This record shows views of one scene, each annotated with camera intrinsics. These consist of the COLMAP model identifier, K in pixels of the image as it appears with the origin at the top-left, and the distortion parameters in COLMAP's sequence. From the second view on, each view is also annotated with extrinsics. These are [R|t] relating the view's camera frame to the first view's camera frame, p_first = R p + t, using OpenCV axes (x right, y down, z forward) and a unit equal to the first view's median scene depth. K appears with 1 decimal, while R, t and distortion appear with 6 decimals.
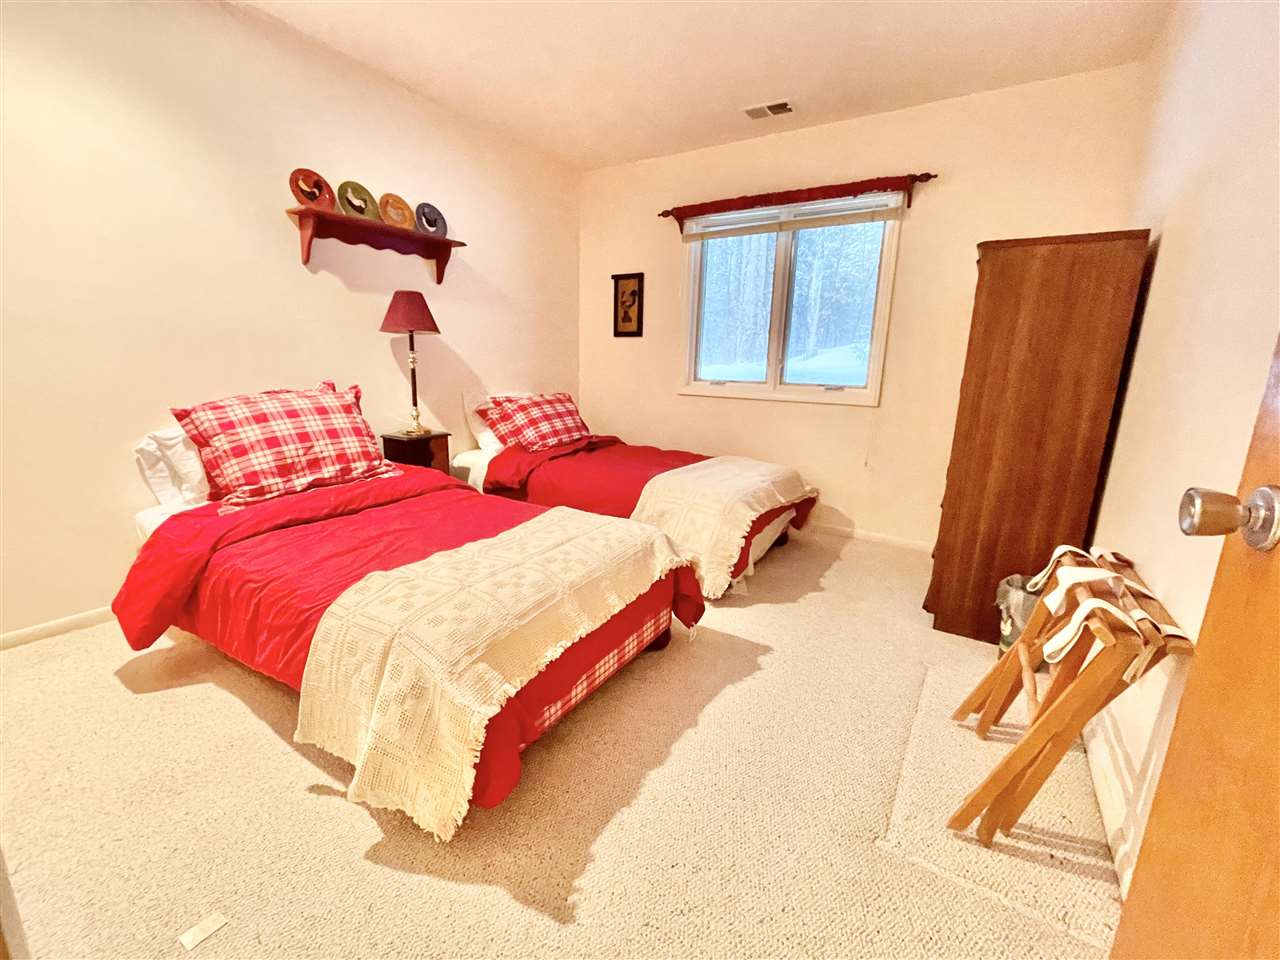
lens RADIAL K [[542.1, 0, 640.0], [0, 542.1, 480.0], [0, 0, 1]] dist [0.001137, 0.000075]
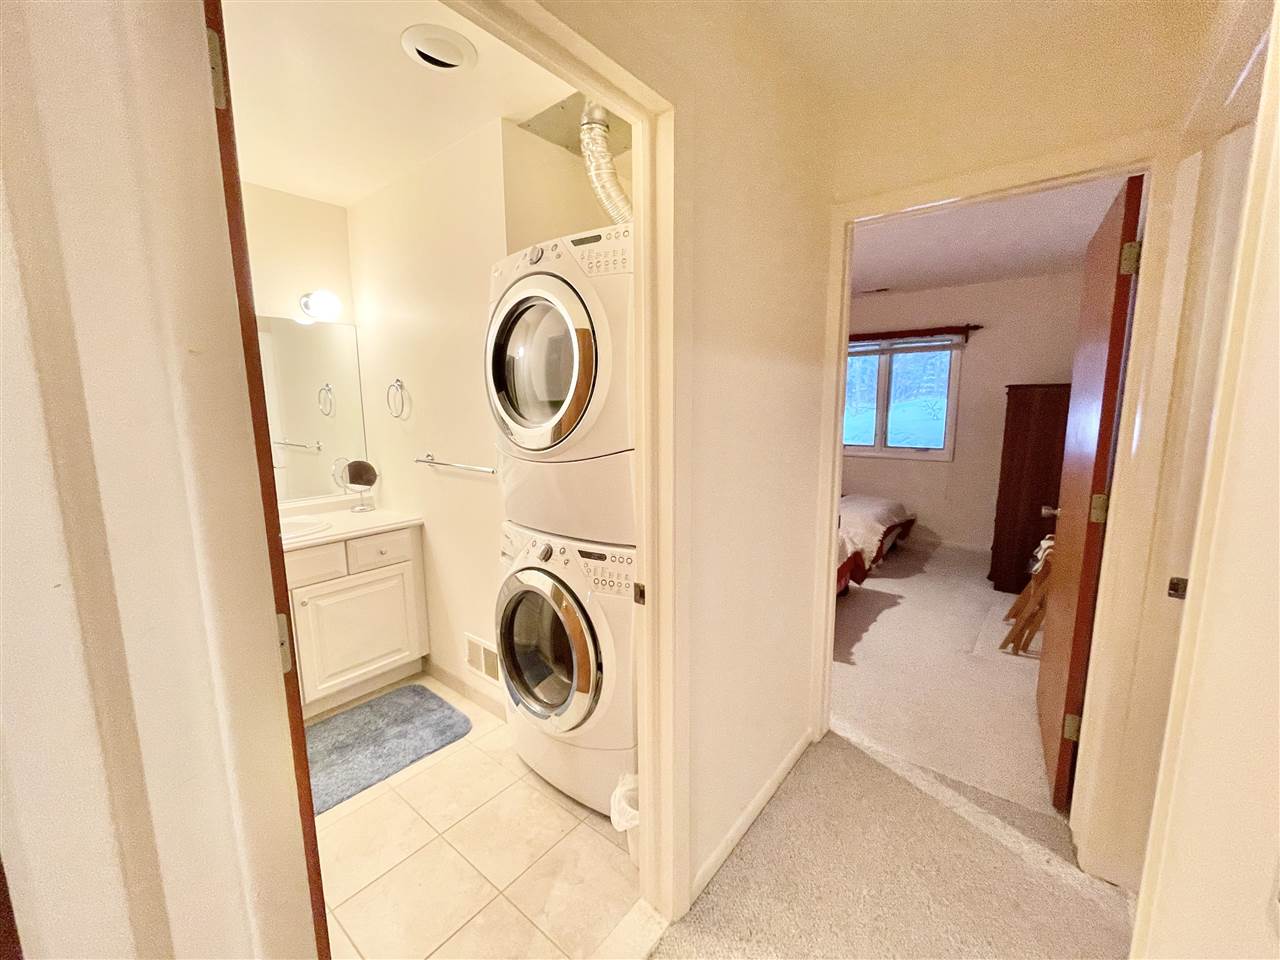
lens RADIAL K [[516.7, 0, 640.0], [0, 516.7, 480.0], [0, 0, 1]] dist [-0.001392, -0.000123]
pose [[0.992512, -0.021837, -0.120178, -0.328244], [0.013921, 0.997701, -0.066322, 0.006709], [0.121350, 0.064153, 0.990535, -0.686566]]
